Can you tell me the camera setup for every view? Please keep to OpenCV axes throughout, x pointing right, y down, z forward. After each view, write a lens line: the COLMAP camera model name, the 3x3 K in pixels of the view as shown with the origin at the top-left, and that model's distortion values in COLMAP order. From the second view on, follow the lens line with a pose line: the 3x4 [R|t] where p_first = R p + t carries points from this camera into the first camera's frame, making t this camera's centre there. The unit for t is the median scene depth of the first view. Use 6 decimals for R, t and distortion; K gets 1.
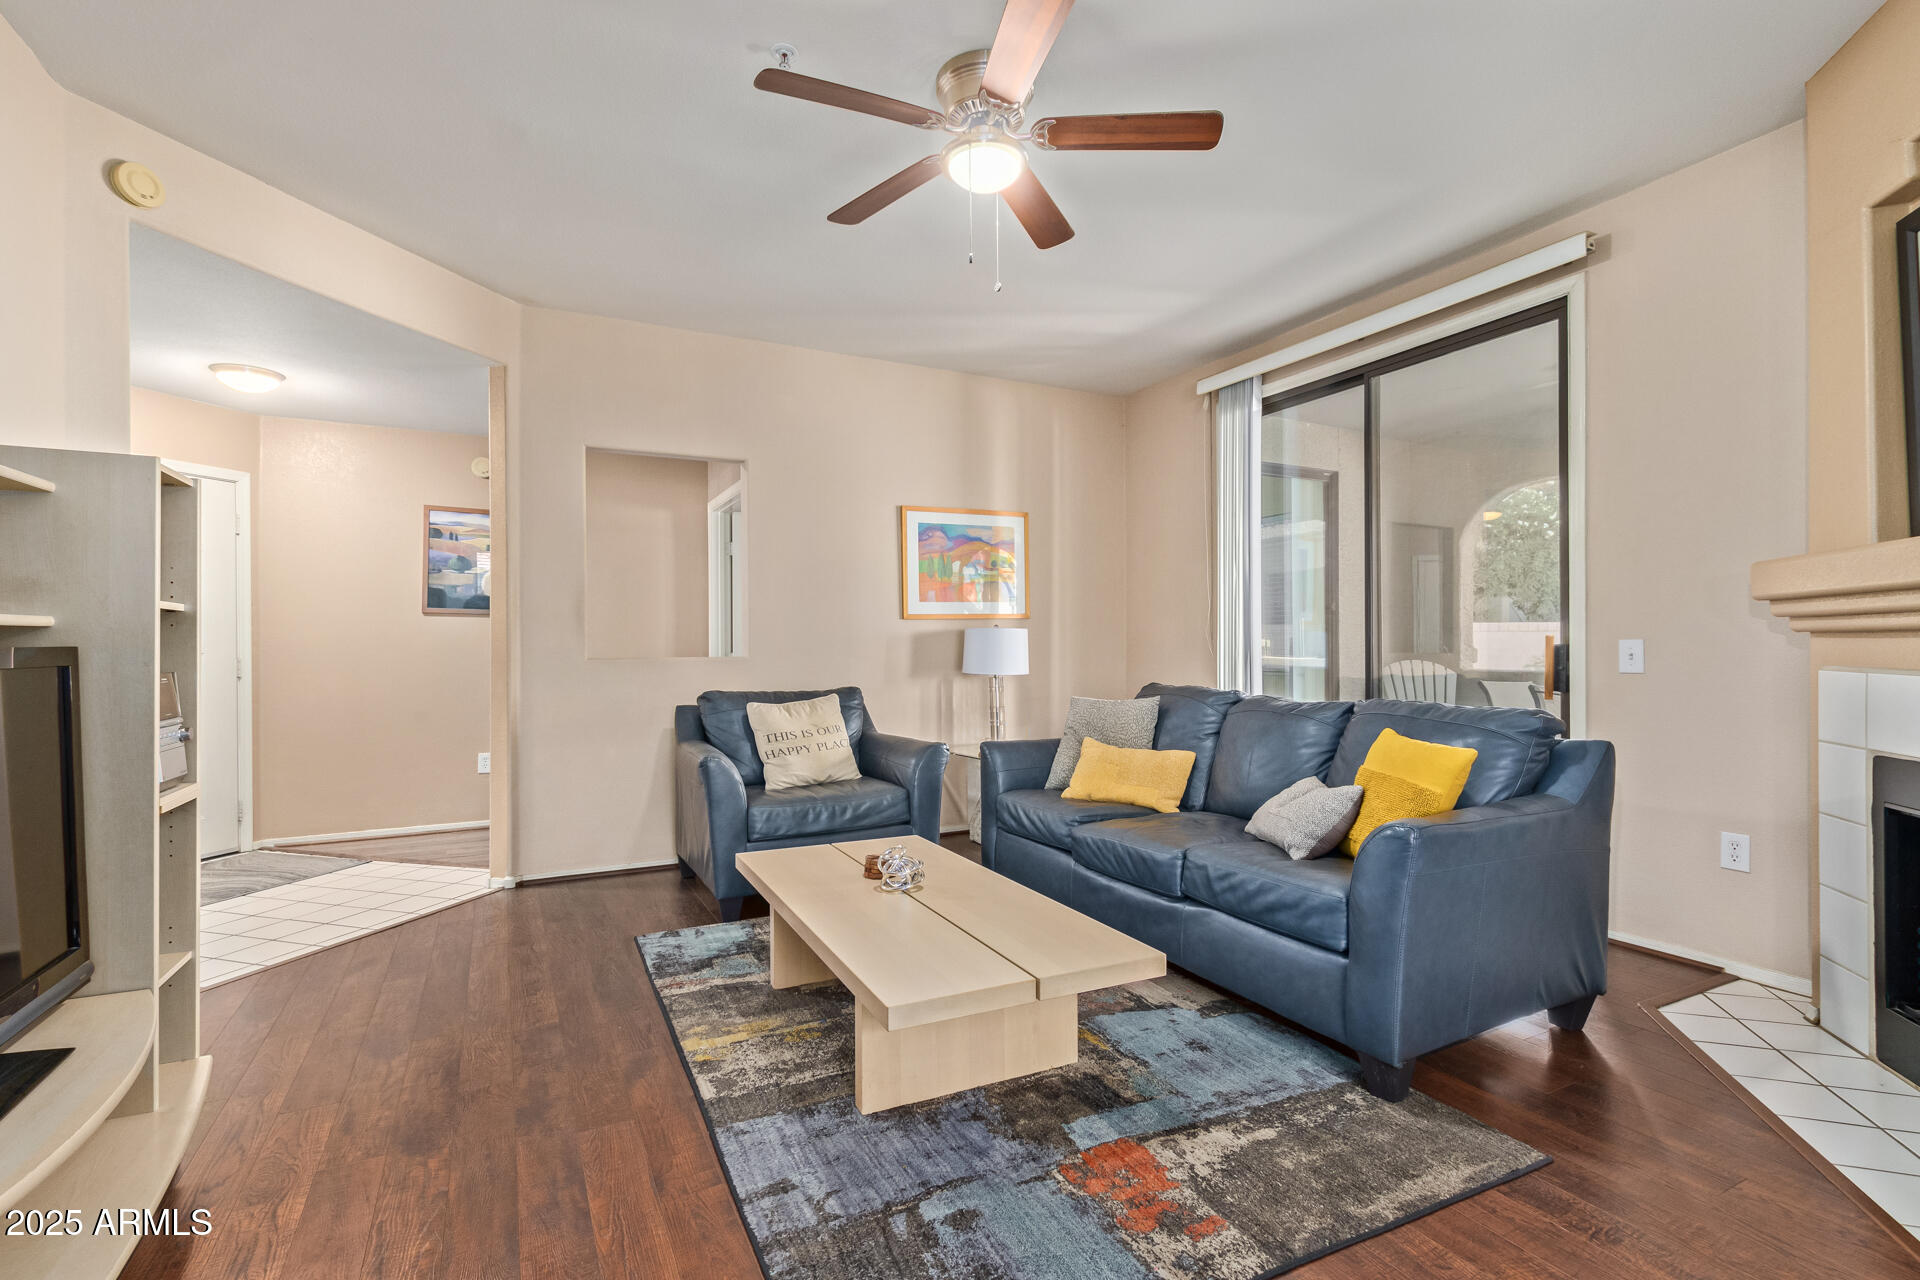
lens RADIAL K [[878.9, 0, 959.2], [0, 878.9, 643.9], [0, 0, 1]] dist [0.005073, -0.000813]
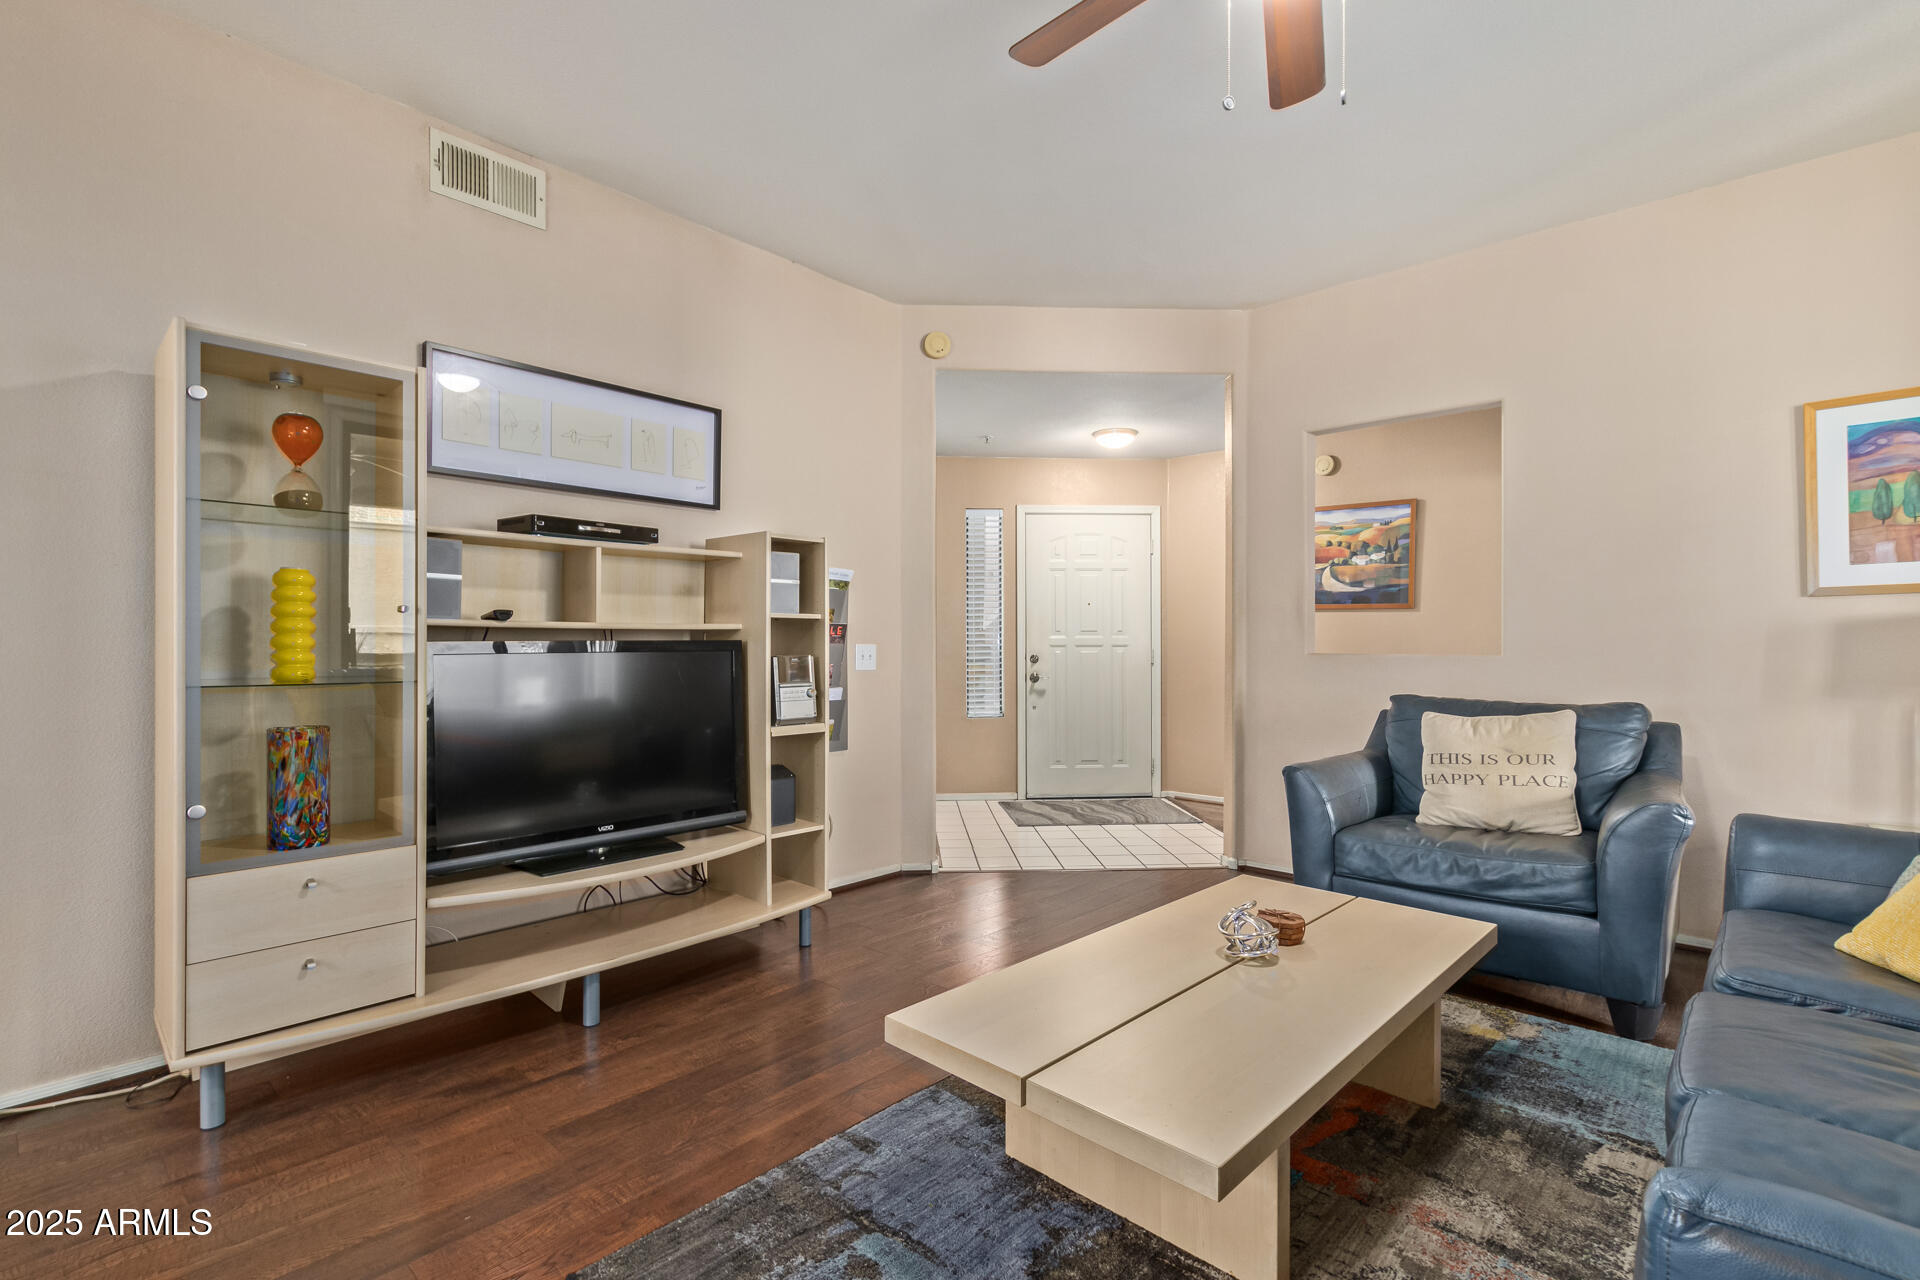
lens RADIAL K [[878.9, 0, 952.5], [0, 878.9, 651.1], [0, 0, 1]] dist [0.005073, -0.000813]
pose [[0.343912, 0.013961, -0.938898, 0.561225], [-0.000277, 0.999891, 0.014767, -0.000549], [0.939002, -0.004819, 0.343879, 0.493294]]
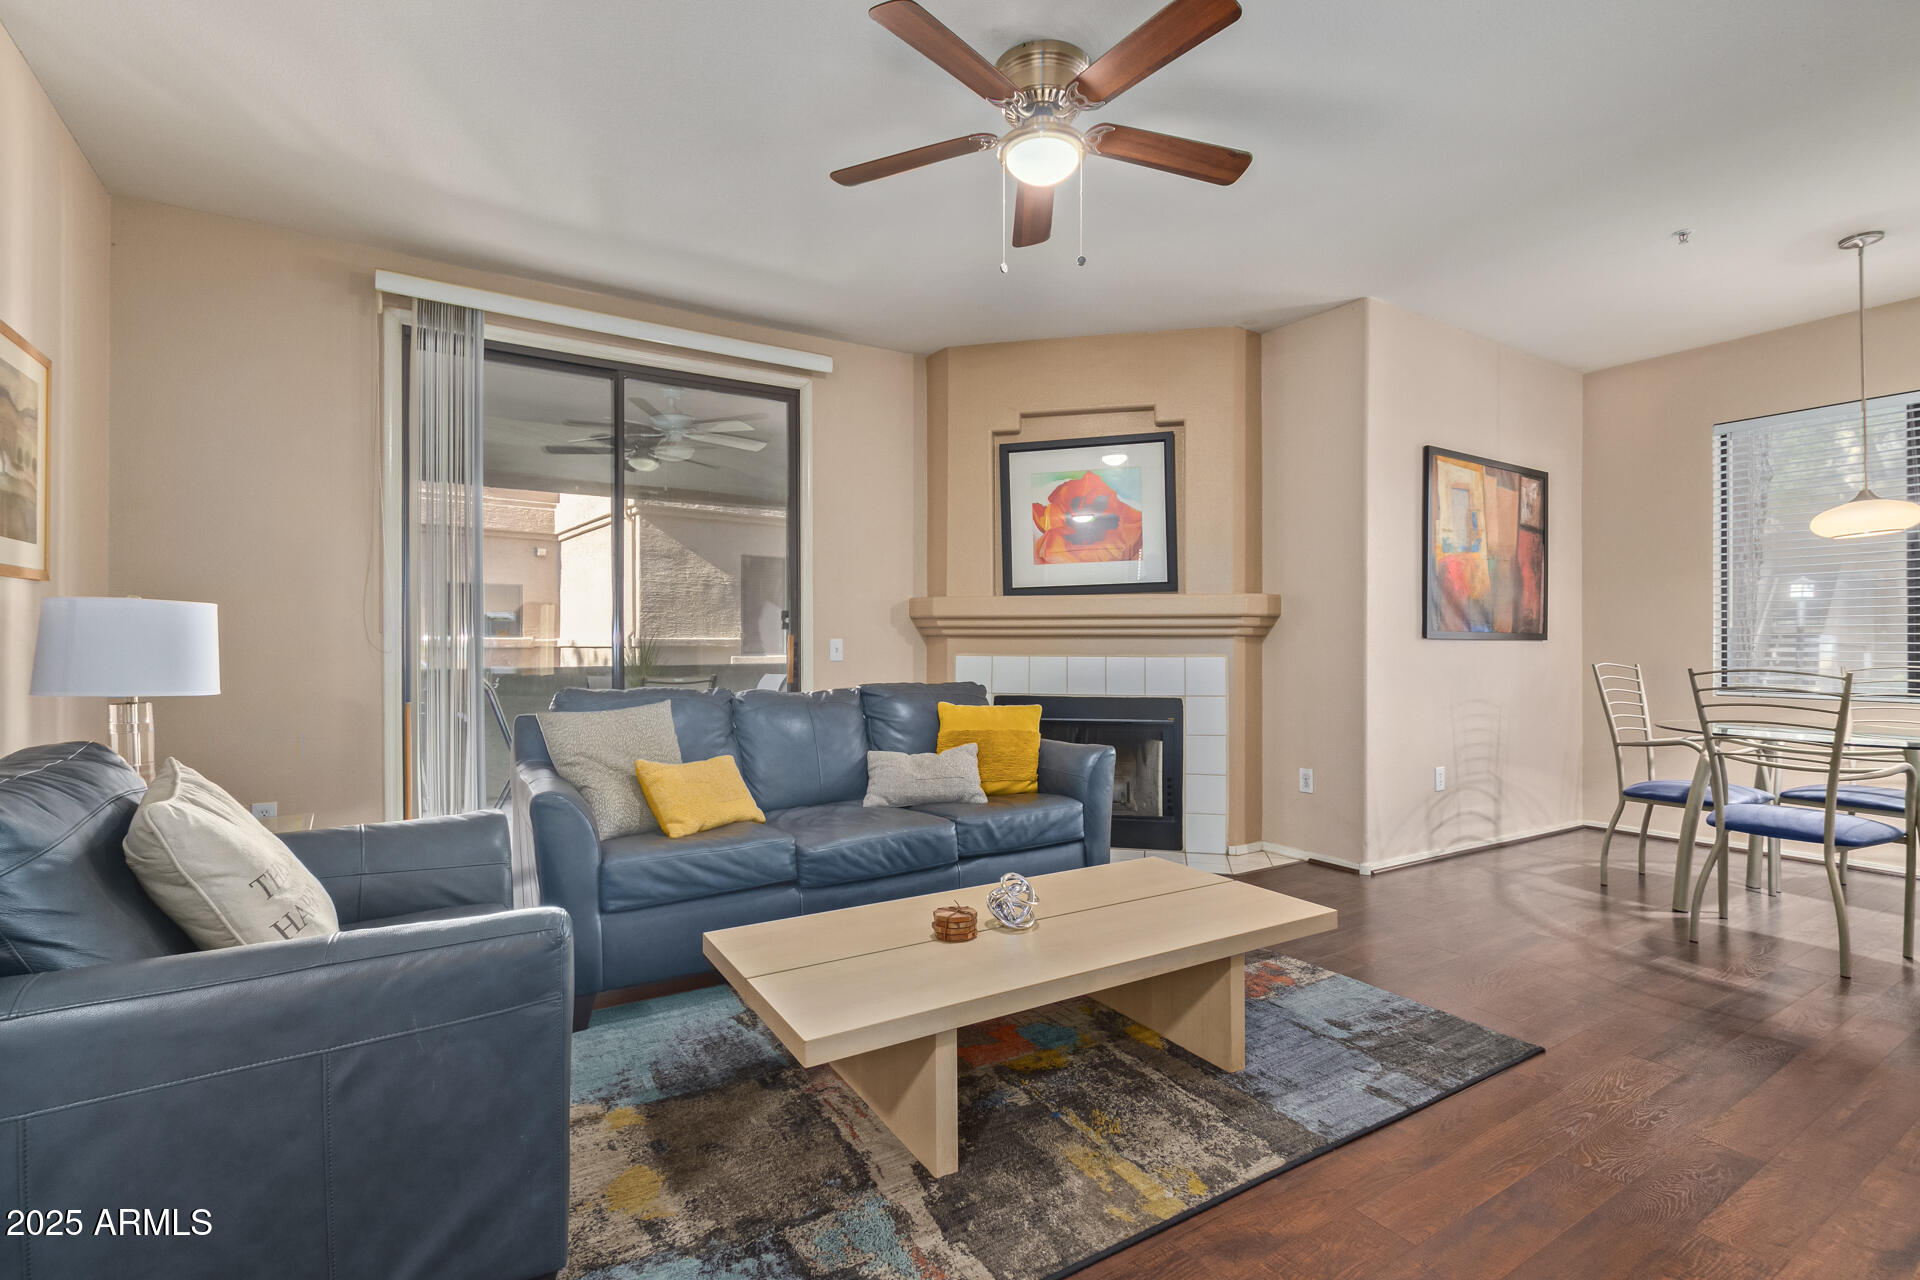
lens RADIAL K [[878.9, 0, 951.5], [0, 878.9, 640.0], [0, 0, 1]] dist [0.005073, -0.000813]
pose [[-0.080894, 0.006255, 0.996703, -0.908757], [-0.001469, 0.999978, -0.006395, 0.008866], [-0.996722, -0.001981, -0.080883, 1.125990]]
